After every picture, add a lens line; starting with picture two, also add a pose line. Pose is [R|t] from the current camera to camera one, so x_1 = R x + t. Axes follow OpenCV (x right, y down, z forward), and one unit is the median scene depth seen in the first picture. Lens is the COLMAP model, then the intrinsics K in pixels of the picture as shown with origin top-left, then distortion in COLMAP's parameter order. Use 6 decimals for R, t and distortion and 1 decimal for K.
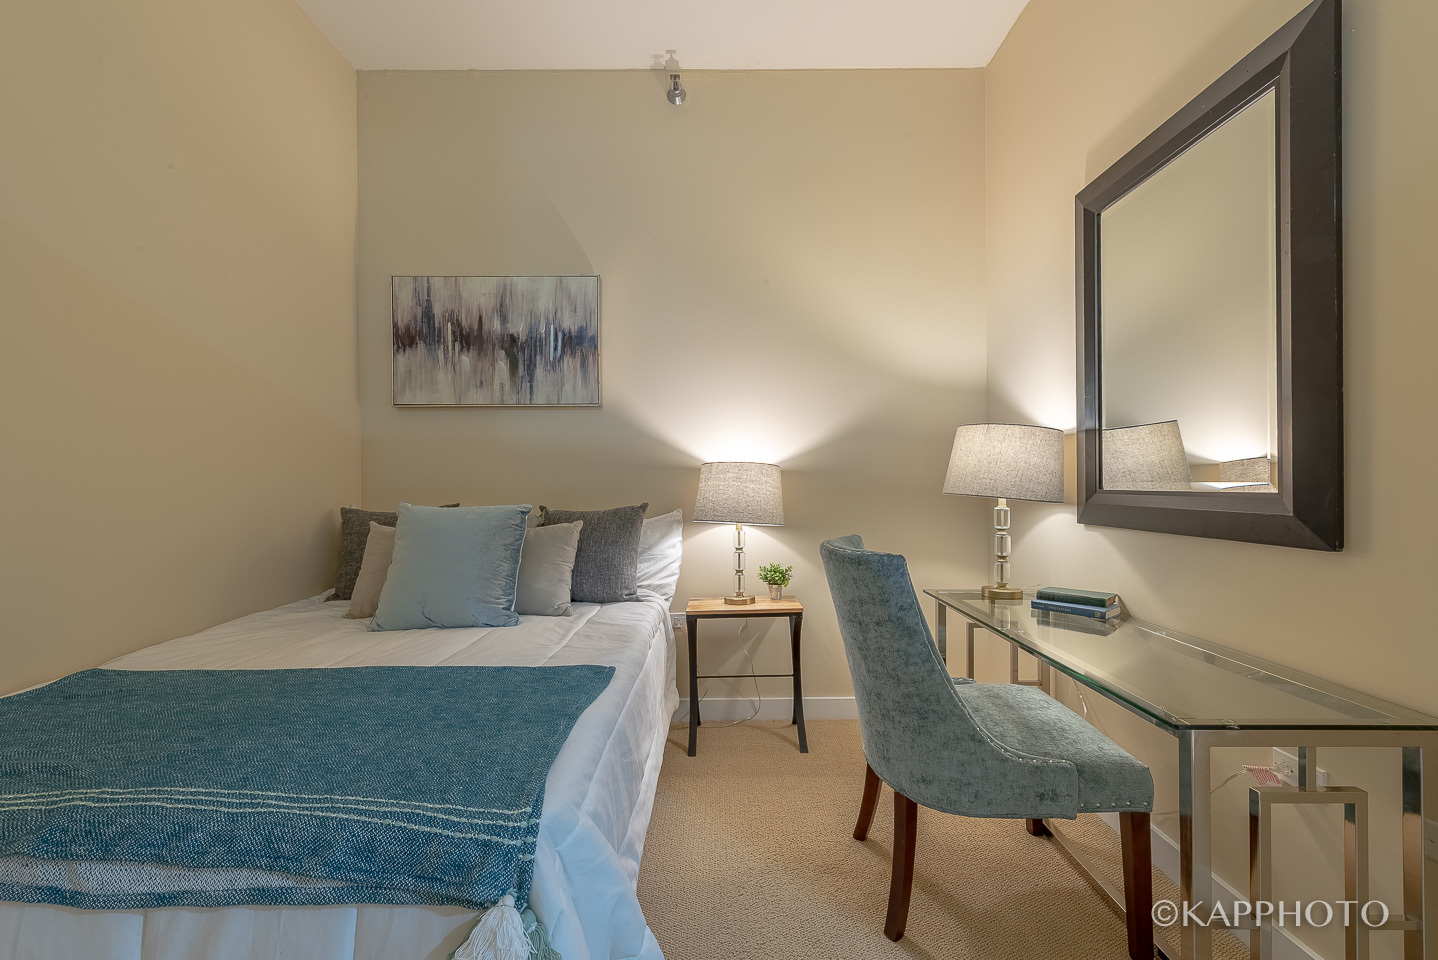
lens RADIAL K [[585.0, 0, 727.7], [0, 585.0, 483.1], [0, 0, 1]] dist [0.016877, -0.004842]
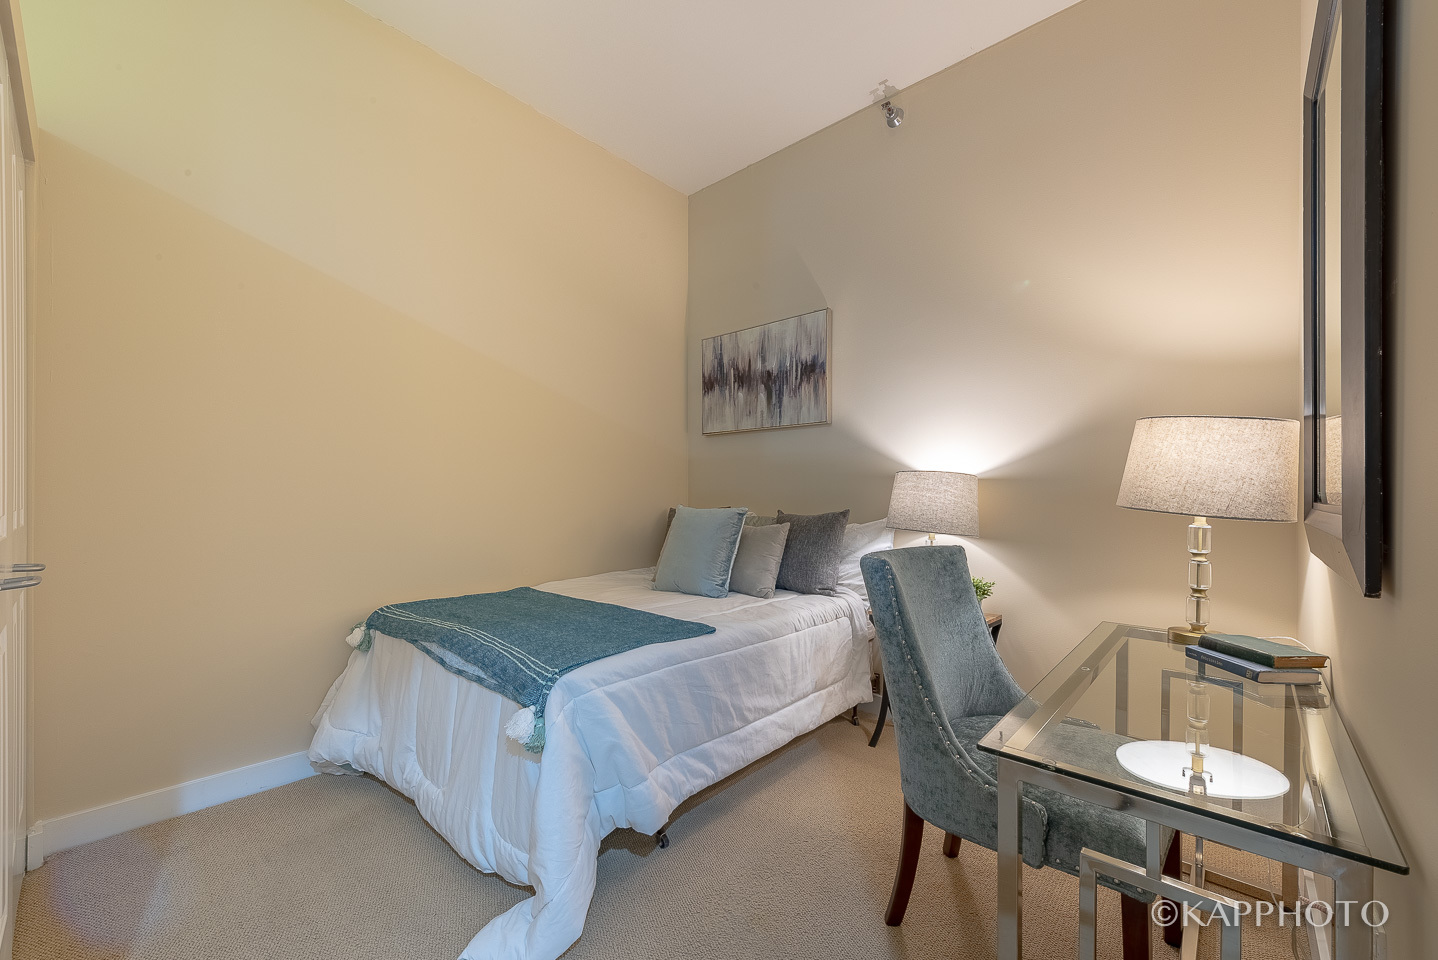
lens RADIAL K [[570.3, 0, 667.0], [0, 570.3, 490.9], [0, 0, 1]] dist [0.022749, -0.000046]
pose [[0.715521, 0.001839, -0.698589, 0.328928], [-0.002222, 0.999997, 0.000357, -0.000607], [0.698588, 0.001297, 0.715523, -0.008327]]
